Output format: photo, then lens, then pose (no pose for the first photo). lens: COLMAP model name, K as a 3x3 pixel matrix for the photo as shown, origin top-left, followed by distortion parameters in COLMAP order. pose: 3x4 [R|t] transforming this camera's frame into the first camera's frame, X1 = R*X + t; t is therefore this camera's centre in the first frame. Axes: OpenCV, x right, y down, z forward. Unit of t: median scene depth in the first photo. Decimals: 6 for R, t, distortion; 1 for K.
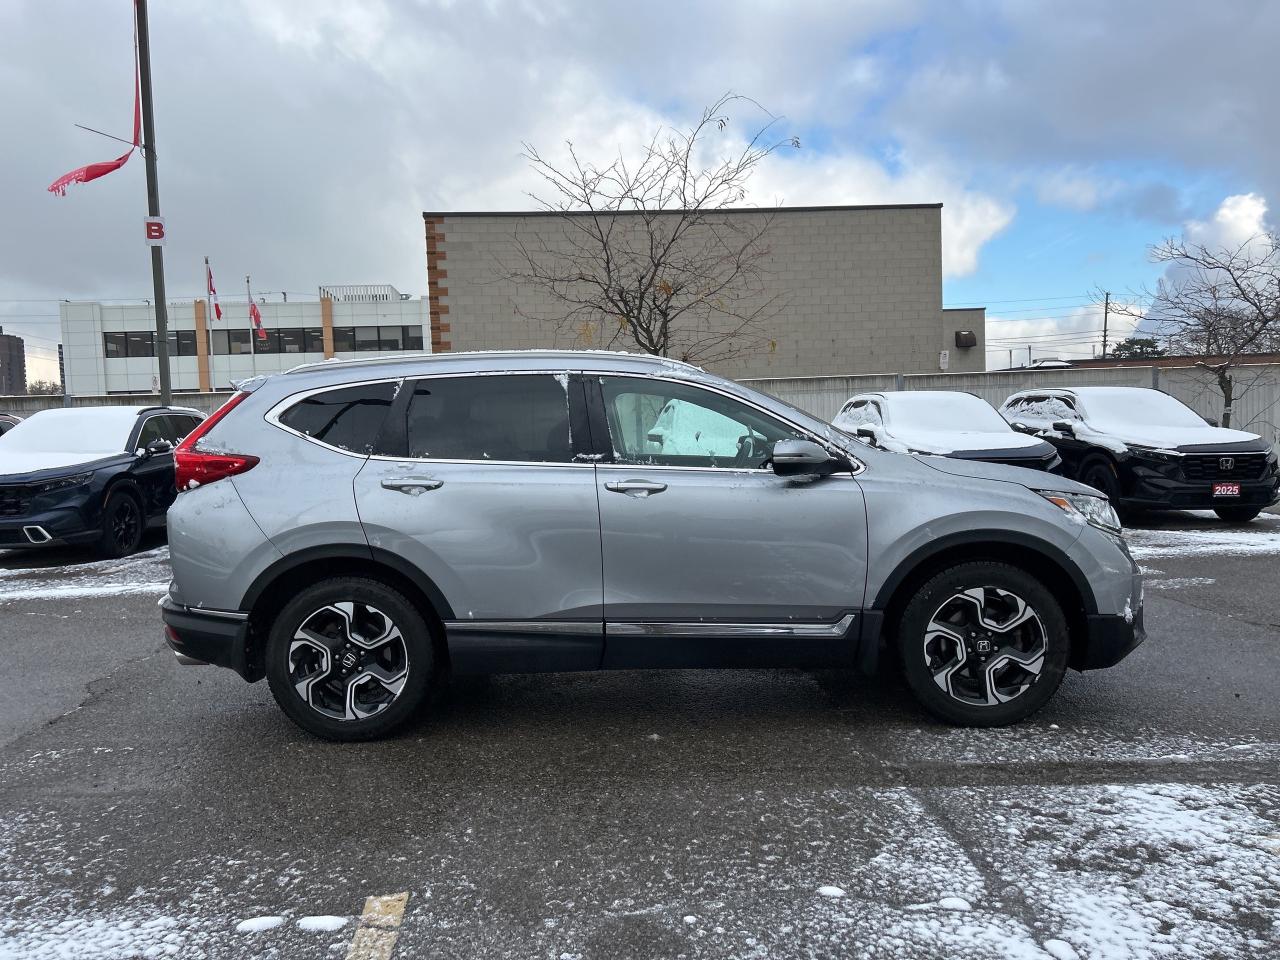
lens RADIAL K [[974.4, 0, 646.5], [0, 974.4, 478.7], [0, 0, 1]] dist [0.080064, -0.097831]
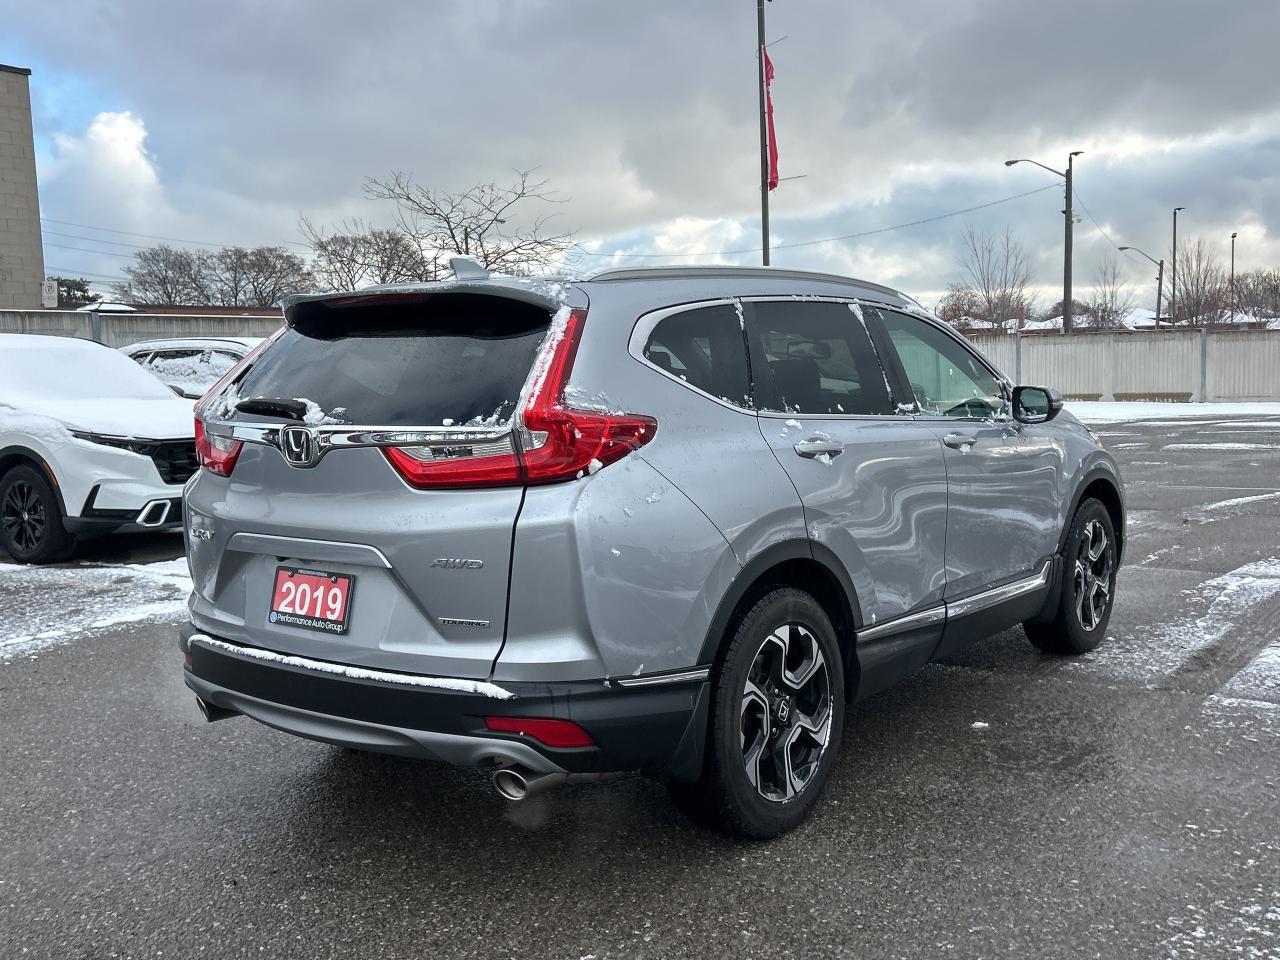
lens RADIAL K [[1259.9, 0, 682.6], [0, 1259.9, 464.2], [0, 0, 1]] dist [0.074130, -0.097398]
pose [[0.577887, -0.050660, 0.814543, -1.051765], [0.047952, 0.998455, 0.028078, -0.013925], [-0.814707, 0.022833, 0.579423, 0.549786]]
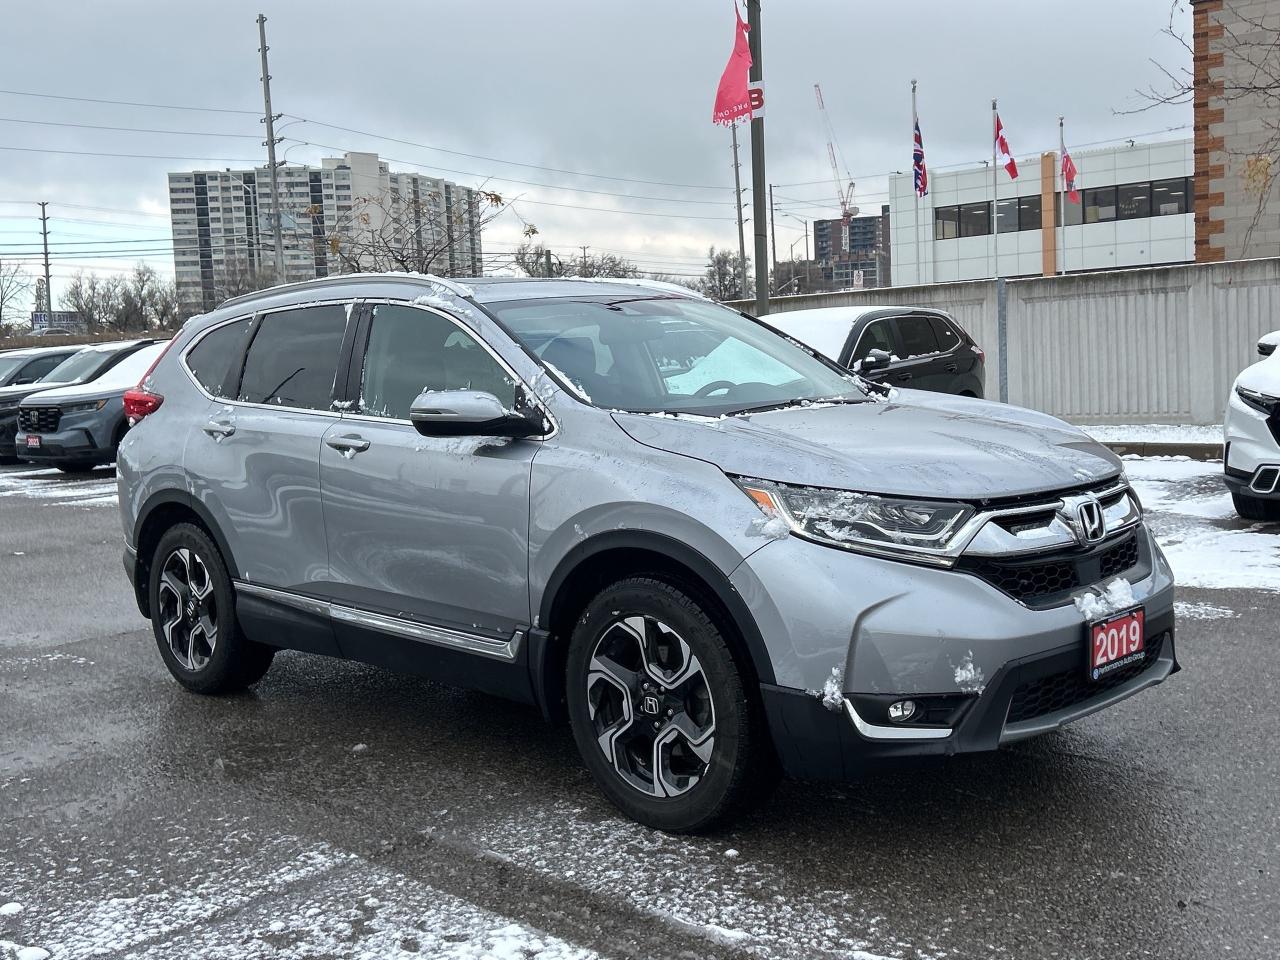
lens RADIAL K [[1374.2, 0, 640.0], [0, 1374.2, 480.0], [0, 0, 1]] dist [0.163865, -0.393222]
pose [[0.713605, 0.060407, -0.697939, 0.971450], [-0.016146, 0.997429, 0.069820, -0.045495], [0.700362, -0.038555, 0.712746, 0.338530]]
